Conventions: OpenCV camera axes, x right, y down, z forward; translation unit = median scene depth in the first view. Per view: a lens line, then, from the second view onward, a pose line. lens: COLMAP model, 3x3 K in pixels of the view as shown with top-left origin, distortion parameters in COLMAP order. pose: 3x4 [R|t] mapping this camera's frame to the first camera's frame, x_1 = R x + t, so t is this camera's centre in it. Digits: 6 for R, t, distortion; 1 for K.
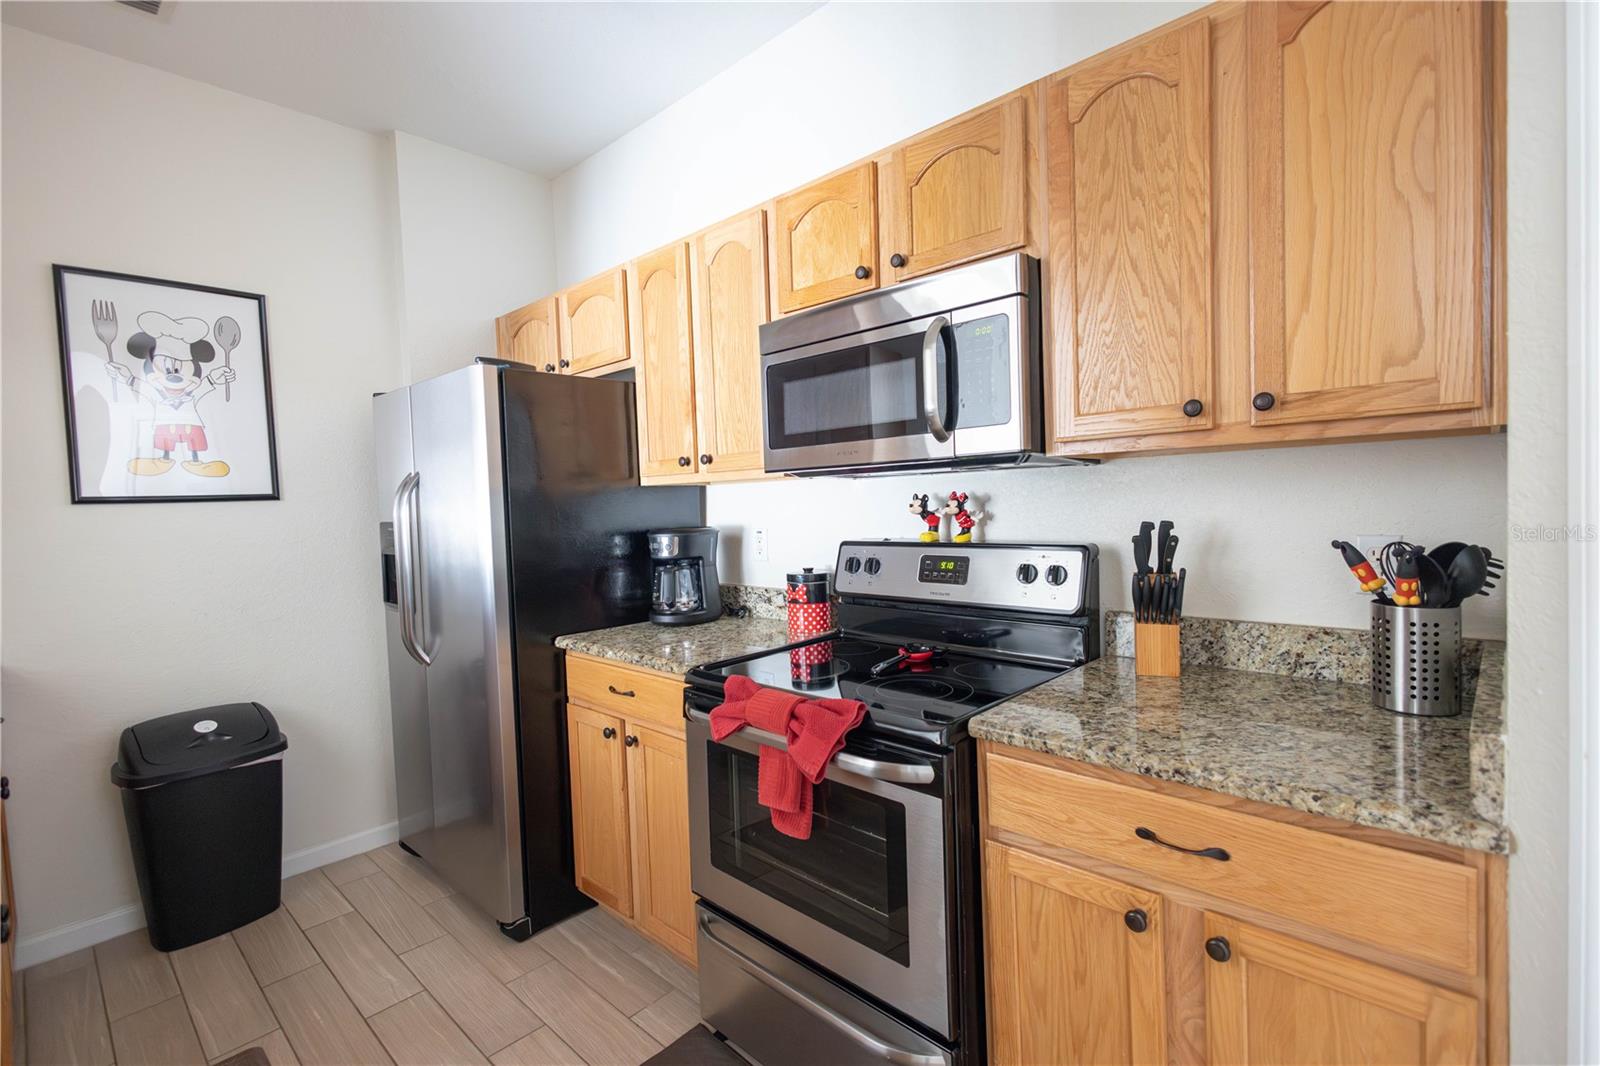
lens RADIAL K [[731.6, 0, 806.9], [0, 731.6, 533.5], [0, 0, 1]] dist [0.013301, -0.006302]
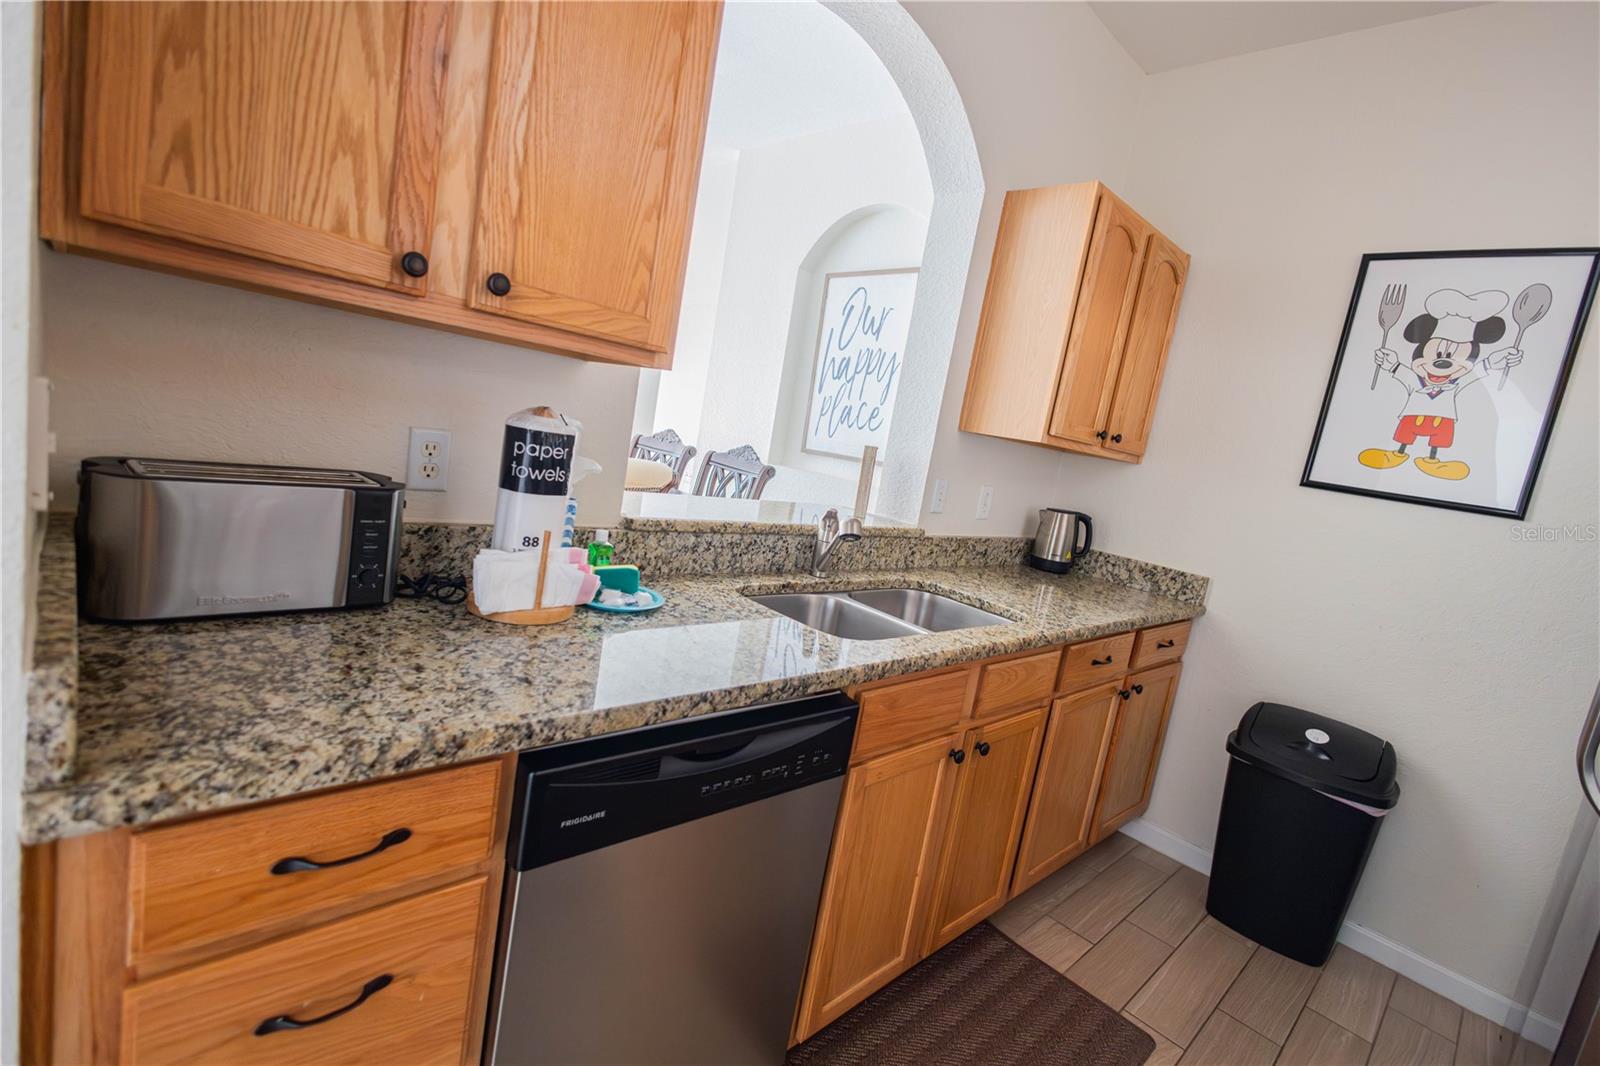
lens RADIAL K [[731.6, 0, 802.9], [0, 731.6, 531.3], [0, 0, 1]] dist [0.013301, -0.006302]
pose [[-0.058739, 0.178045, -0.982268, 0.104907], [-0.210588, 0.959614, 0.186532, -0.027316], [0.975809, 0.217811, -0.018873, 0.392289]]
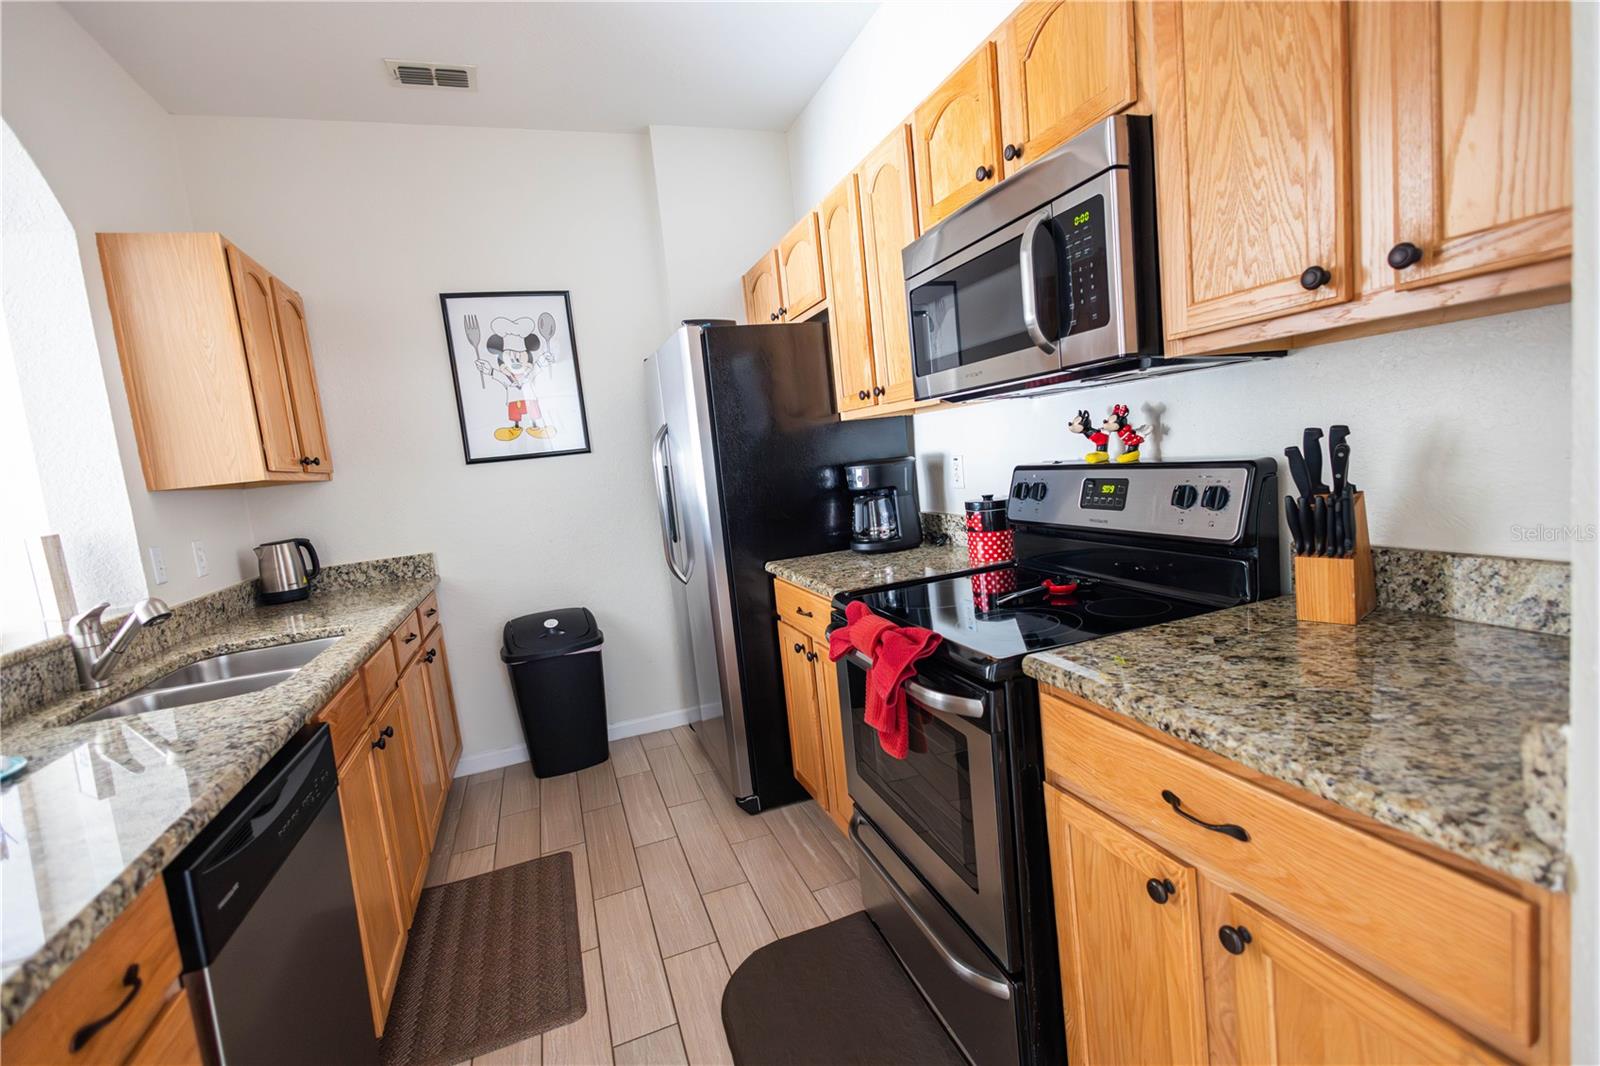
lens RADIAL K [[731.6, 0, 803.7], [0, 731.6, 532.5], [0, 0, 1]] dist [0.013301, -0.006302]
pose [[0.888704, -0.004719, -0.458458, 0.264463], [0.050570, 0.994855, 0.087788, -0.000880], [0.455684, -0.101202, 0.884370, 0.036920]]
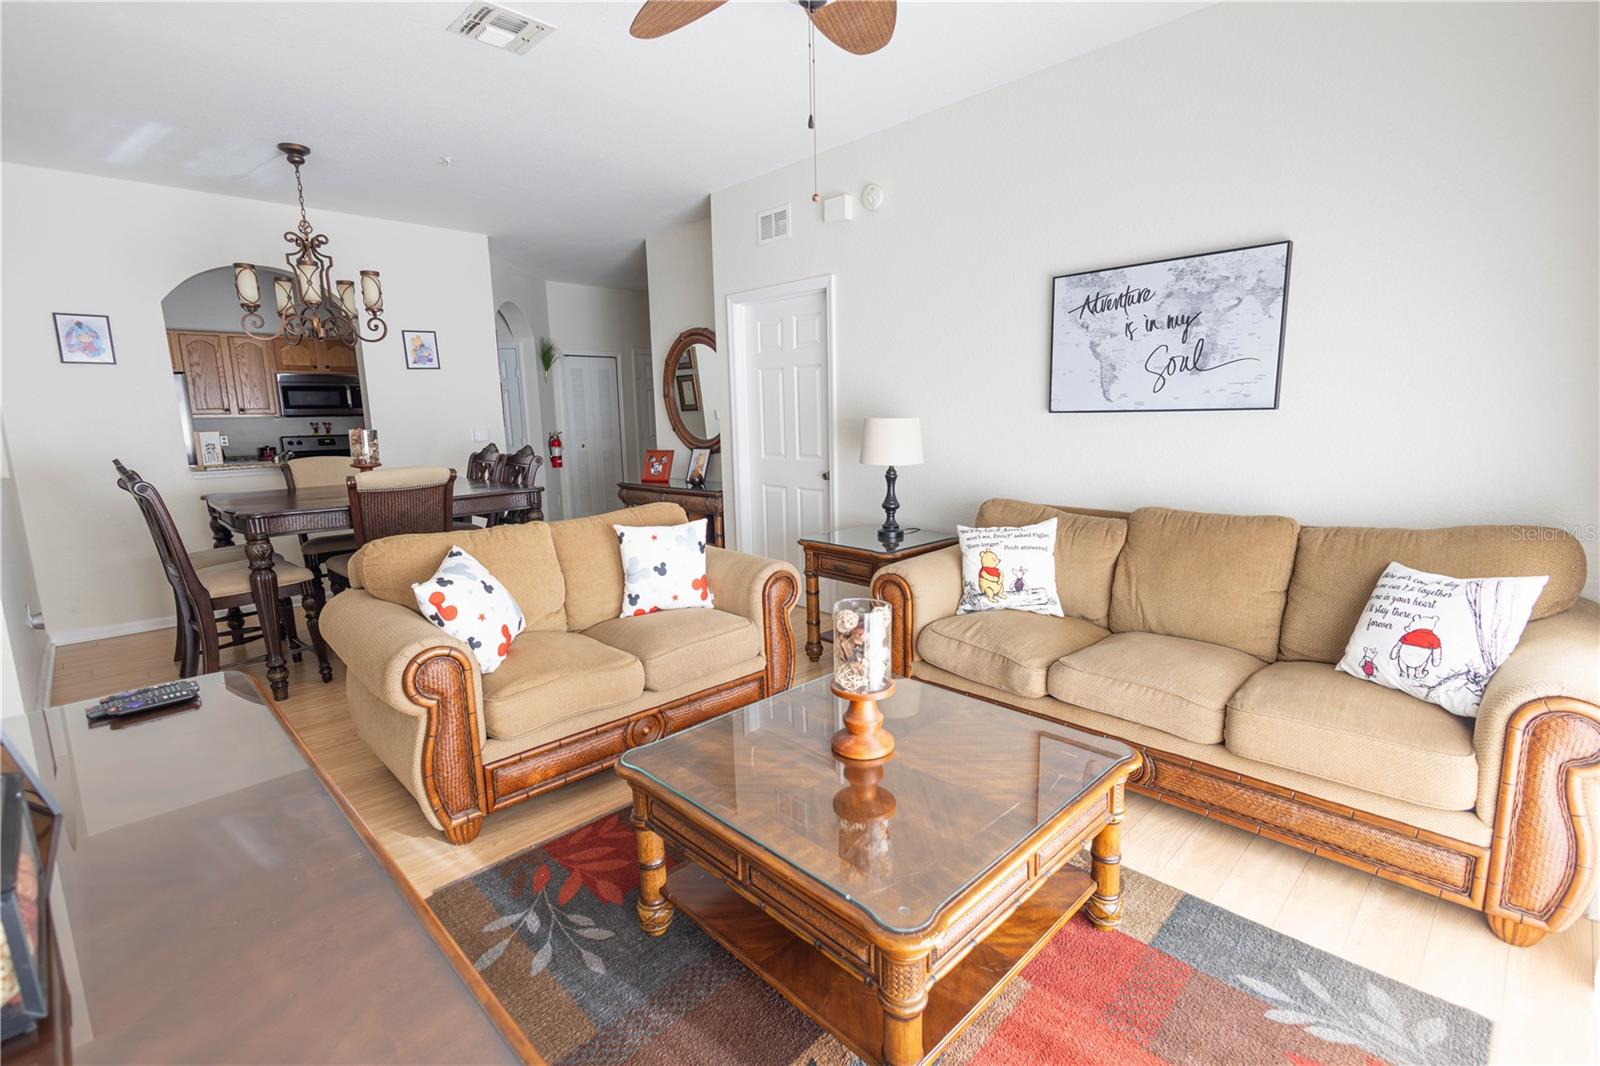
lens RADIAL K [[731.6, 0, 806.2], [0, 731.6, 530.6], [0, 0, 1]] dist [0.013301, -0.006302]
pose [[0.051284, -0.127325, 0.990534, -3.533980], [0.065545, 0.990130, 0.123880, 0.193827], [-0.996531, 0.058572, 0.059123, -1.706550]]
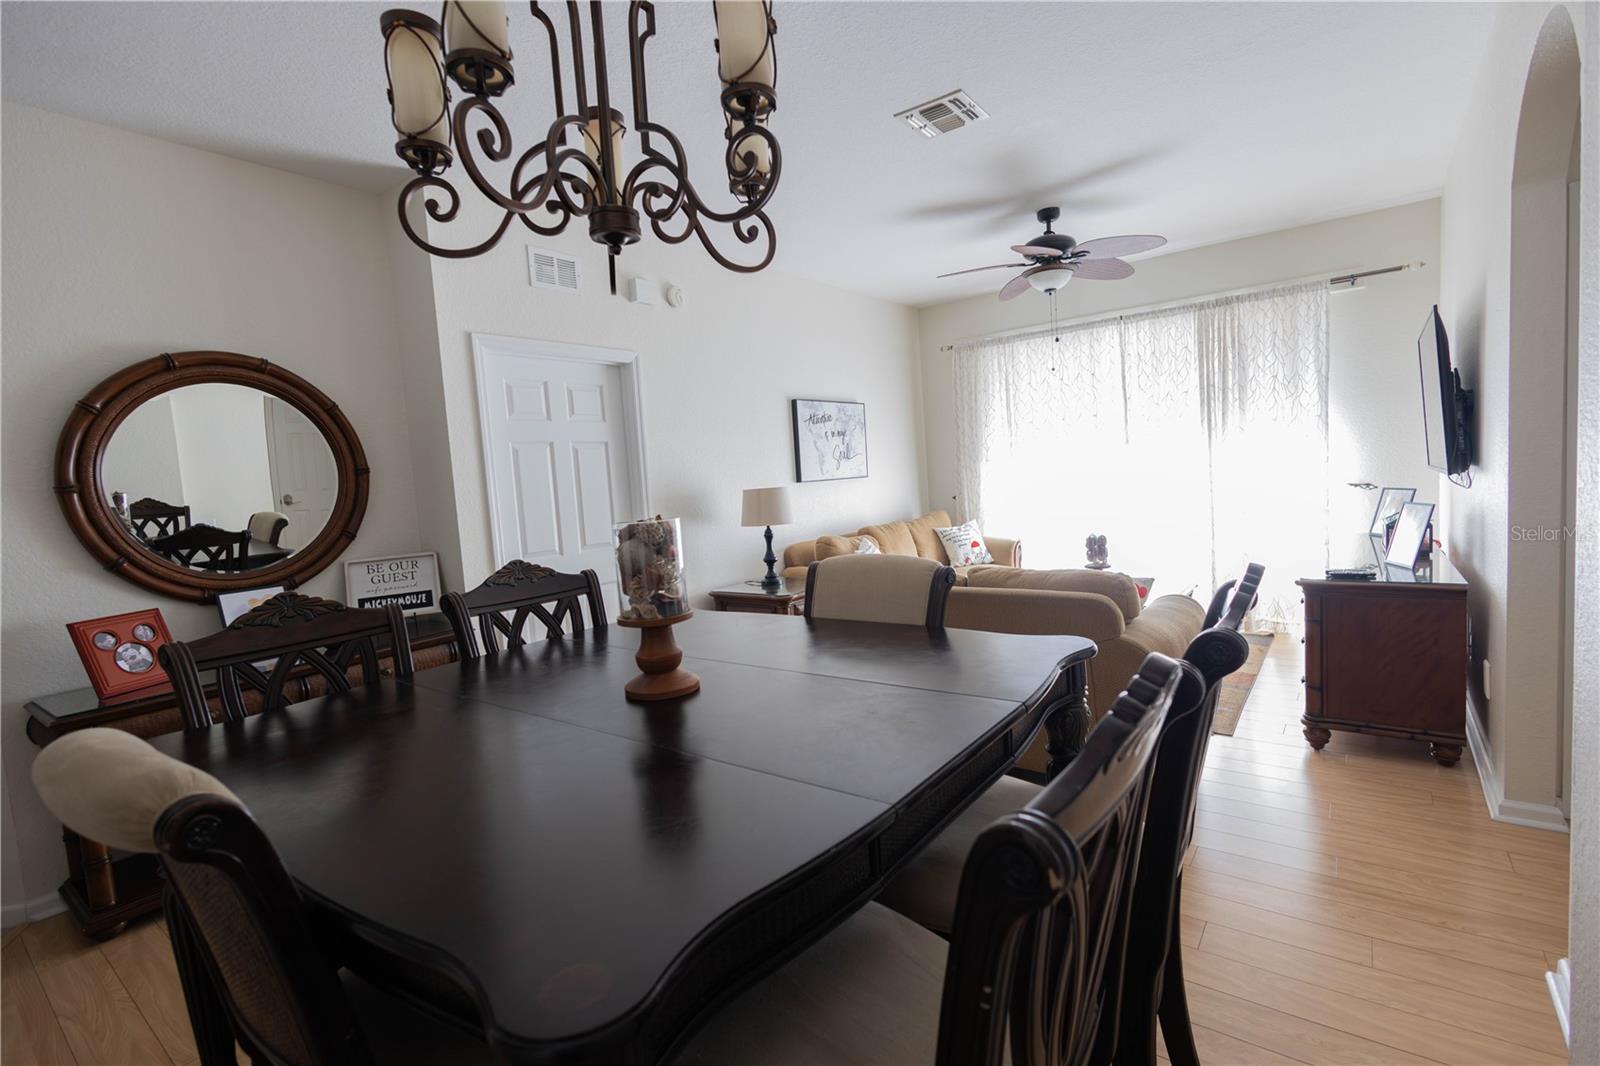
lens RADIAL K [[731.6, 0, 812.2], [0, 731.6, 539.1], [0, 0, 1]] dist [0.013301, -0.006302]
pose [[-0.988692, 0.116539, -0.094376, -1.518028], [0.103356, 0.985547, 0.134220, 0.017811], [0.108654, 0.122948, -0.986447, 0.515034]]
